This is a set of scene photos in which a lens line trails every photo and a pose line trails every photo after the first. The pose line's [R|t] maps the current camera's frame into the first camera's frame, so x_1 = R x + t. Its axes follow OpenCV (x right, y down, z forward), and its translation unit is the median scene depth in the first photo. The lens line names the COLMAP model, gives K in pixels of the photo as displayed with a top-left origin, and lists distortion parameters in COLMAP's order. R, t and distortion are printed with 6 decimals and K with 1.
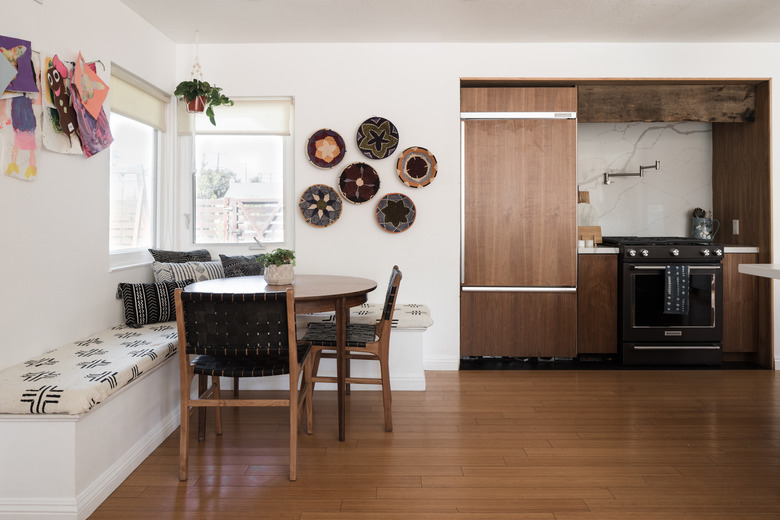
lens RADIAL K [[533.8, 0, 396.4], [0, 533.8, 211.6], [0, 0, 1]] dist [-0.008320, -0.001129]
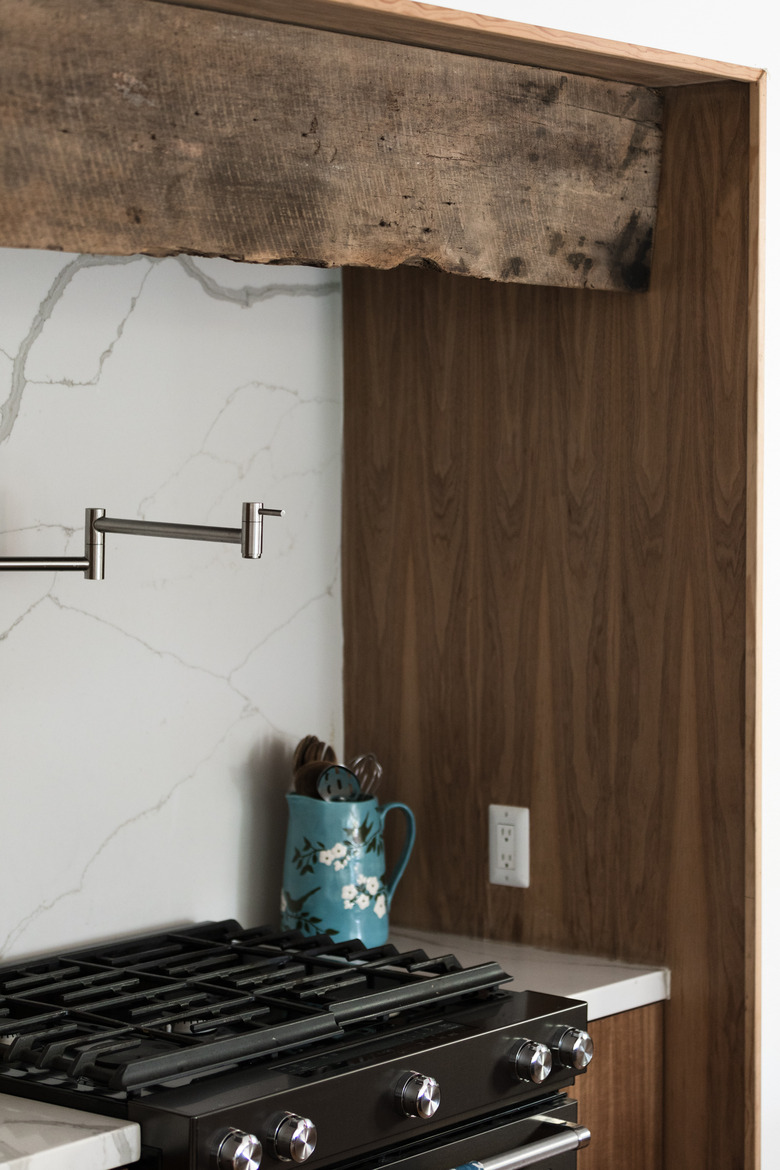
lens RADIAL K [[2670.9, 0, 402.3], [0, 2670.9, 586.8], [0, 0, 1]] dist [0.041510, 0.000000]
pose [[0.627514, -0.045130, 0.777296, -0.106304], [-0.007384, 0.997929, 0.063901, -0.130879], [-0.778570, -0.045838, 0.625882, 0.505349]]
